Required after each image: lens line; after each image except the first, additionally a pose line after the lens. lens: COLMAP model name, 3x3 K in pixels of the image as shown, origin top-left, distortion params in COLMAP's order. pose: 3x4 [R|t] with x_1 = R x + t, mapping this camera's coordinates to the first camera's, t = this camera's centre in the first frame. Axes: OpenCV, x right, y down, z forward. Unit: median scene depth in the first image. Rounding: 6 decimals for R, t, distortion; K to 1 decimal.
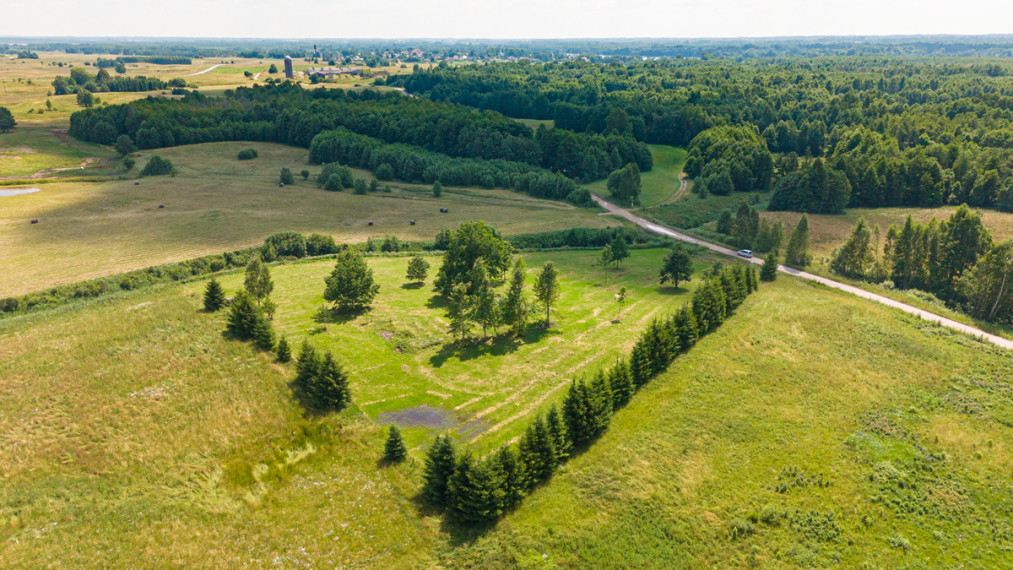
lens RADIAL K [[743.6, 0, 507.7], [0, 743.6, 289.1], [0, 0, 1]] dist [0.071516, -0.068632]
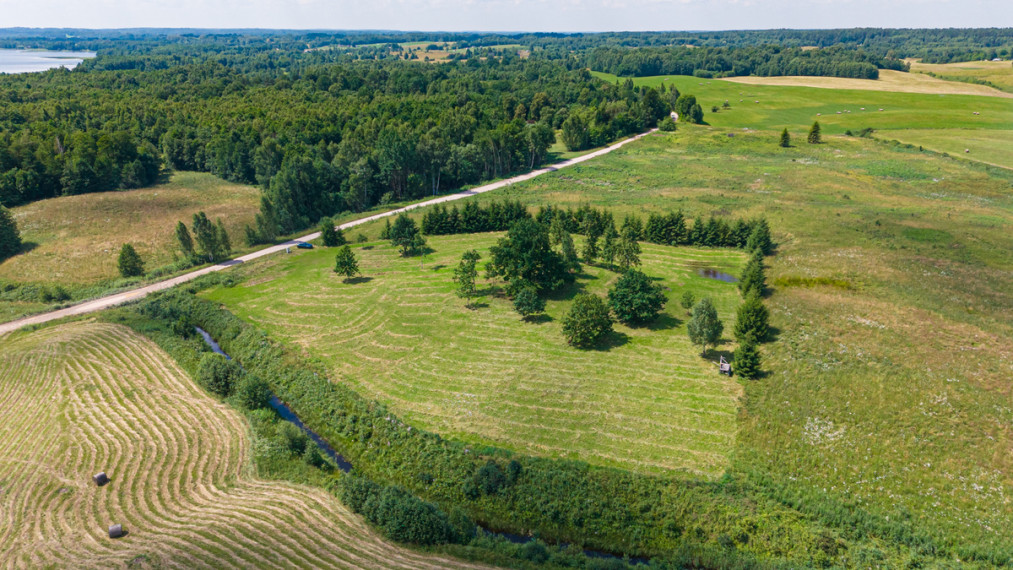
lens RADIAL K [[743.6, 0, 506.3], [0, 743.6, 287.0], [0, 0, 1]] dist [0.071516, -0.068632]
pose [[-0.522182, -0.273179, 0.807898, -0.666408], [0.273972, 0.843364, 0.462252, -0.373263], [-0.807629, 0.462721, -0.365546, 1.112329]]
